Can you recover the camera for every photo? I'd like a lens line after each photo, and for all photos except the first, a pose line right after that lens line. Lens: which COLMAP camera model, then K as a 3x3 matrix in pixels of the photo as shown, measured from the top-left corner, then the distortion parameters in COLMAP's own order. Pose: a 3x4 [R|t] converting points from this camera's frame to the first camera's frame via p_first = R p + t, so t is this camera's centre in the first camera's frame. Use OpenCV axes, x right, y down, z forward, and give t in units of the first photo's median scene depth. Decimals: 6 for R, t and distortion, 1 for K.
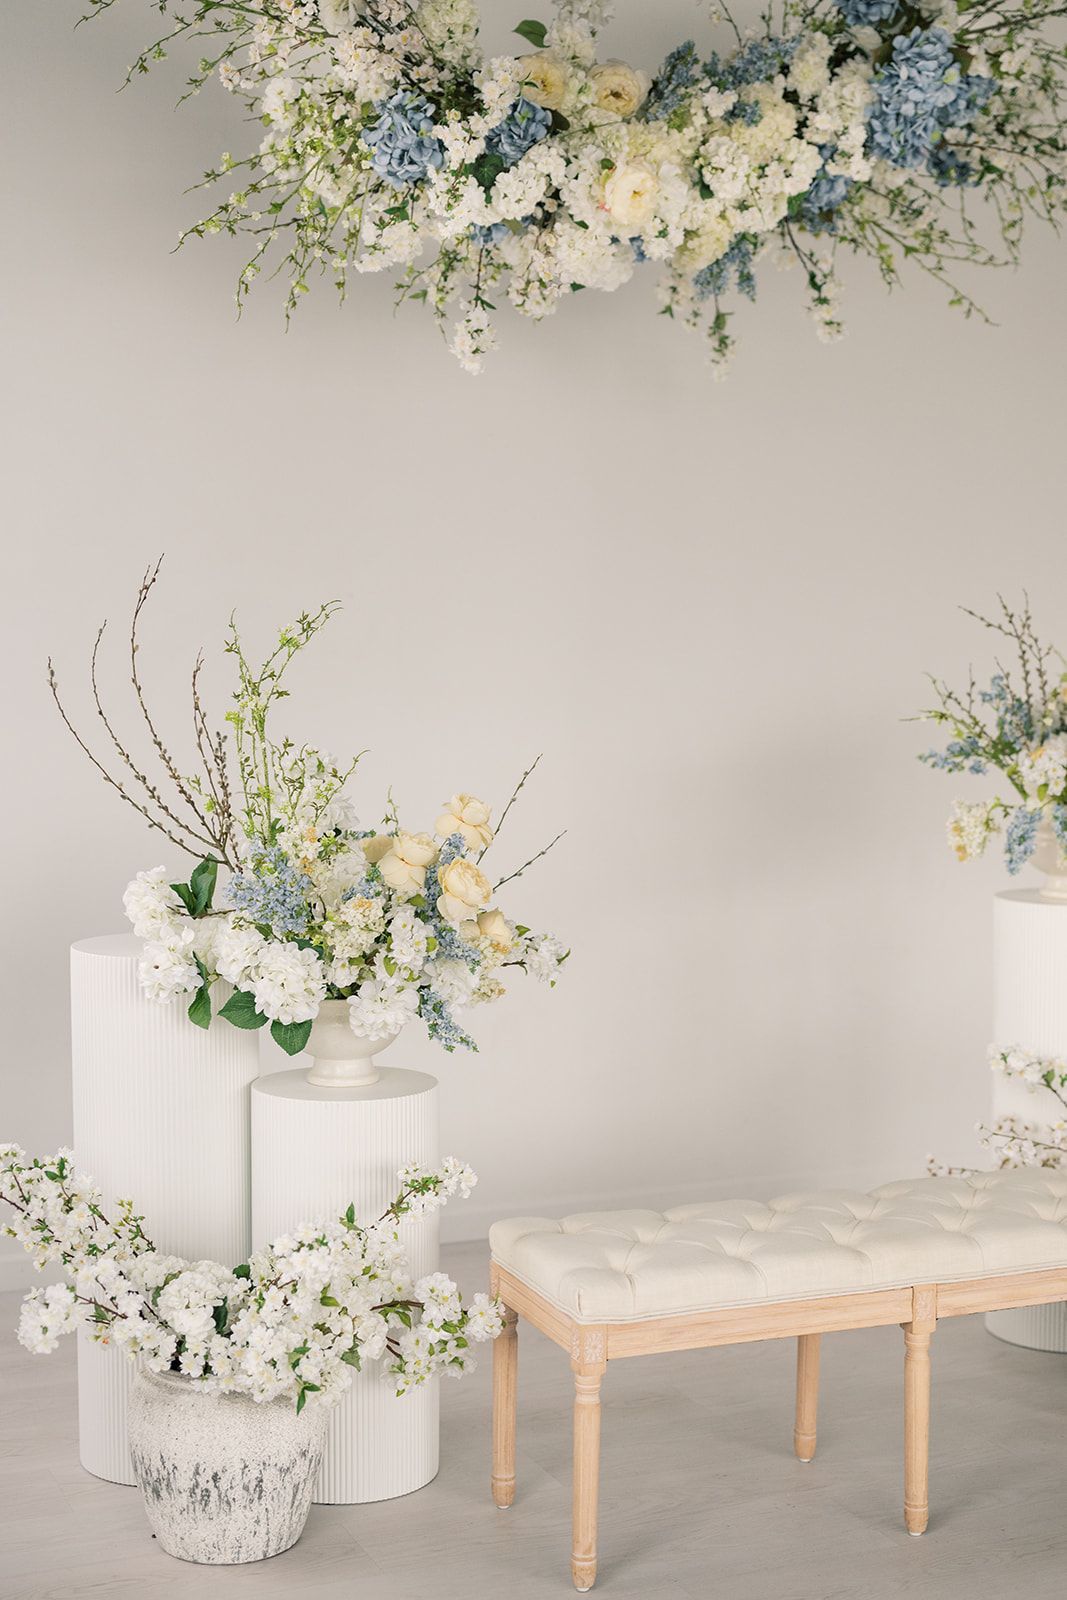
lens RADIAL K [[2253.0, 0, 545.2], [0, 2253.0, 790.5], [0, 0, 1]] dist [0.004324, 0.000000]
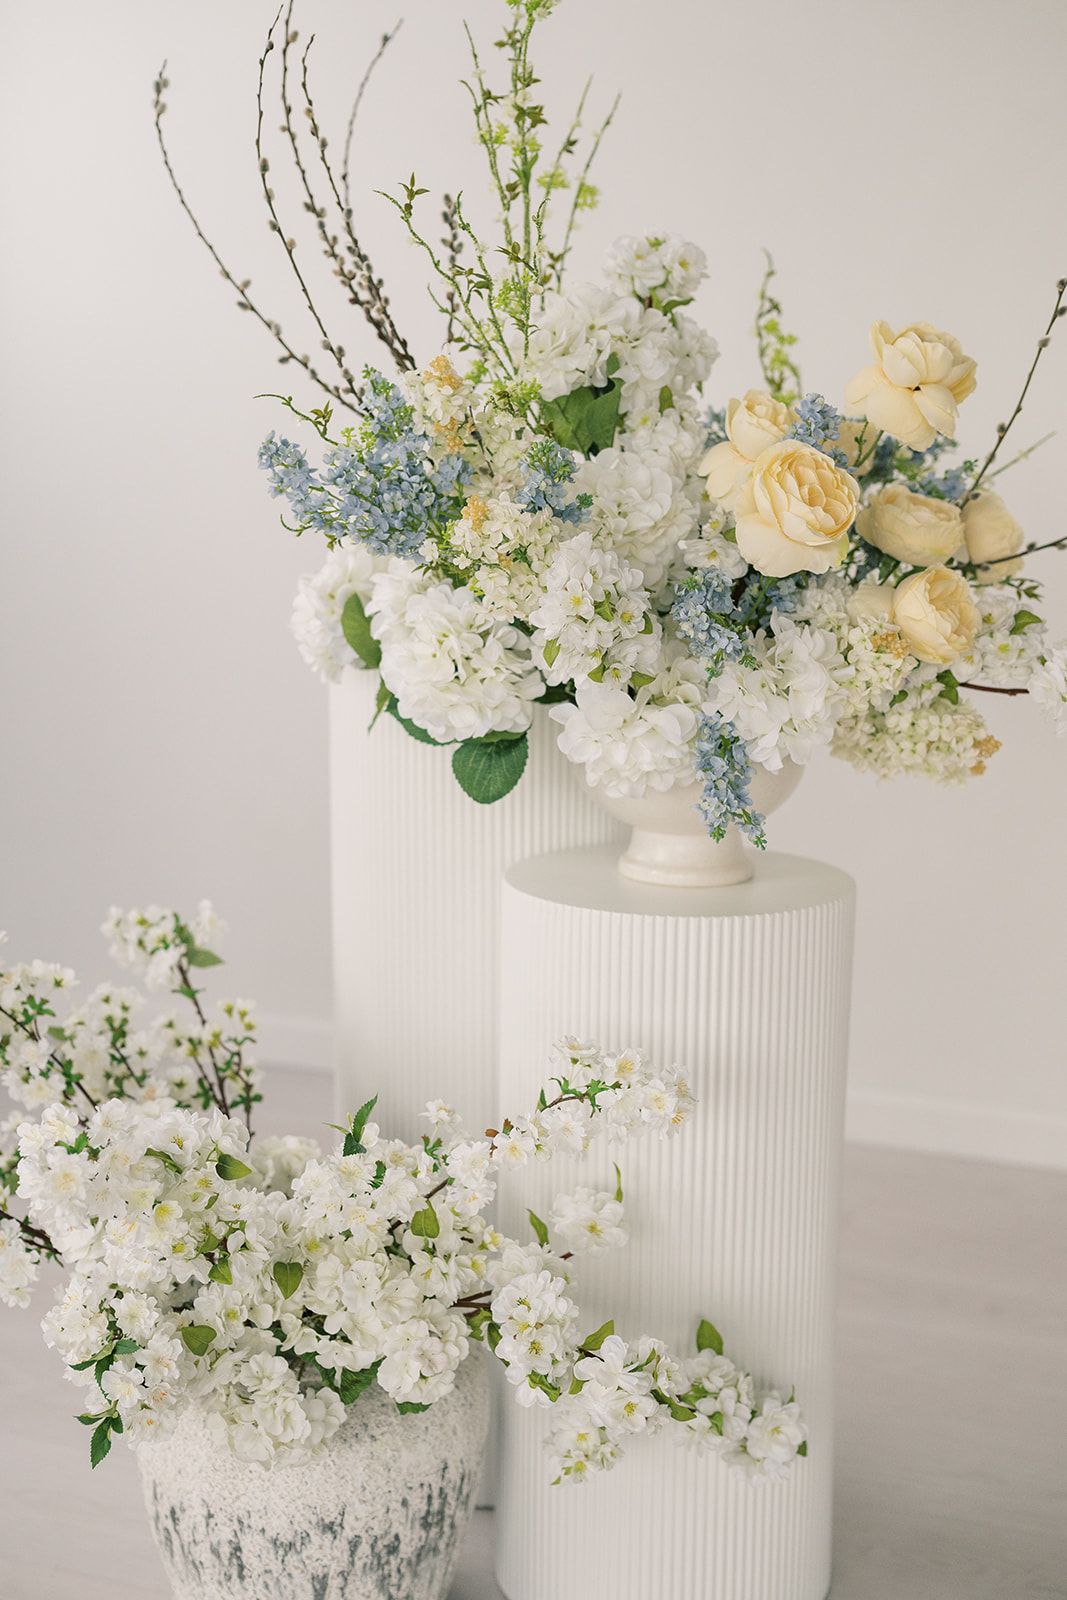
lens RADIAL K [[2253.0, 0, 551.0], [0, 2253.0, 790.4], [0, 0, 1]] dist [0.004324, 0.000000]
pose [[0.705000, 0.130522, -0.697093, 0.270416], [-0.057969, 0.990235, 0.126783, 0.045935], [0.706834, -0.048973, 0.705682, 0.635670]]
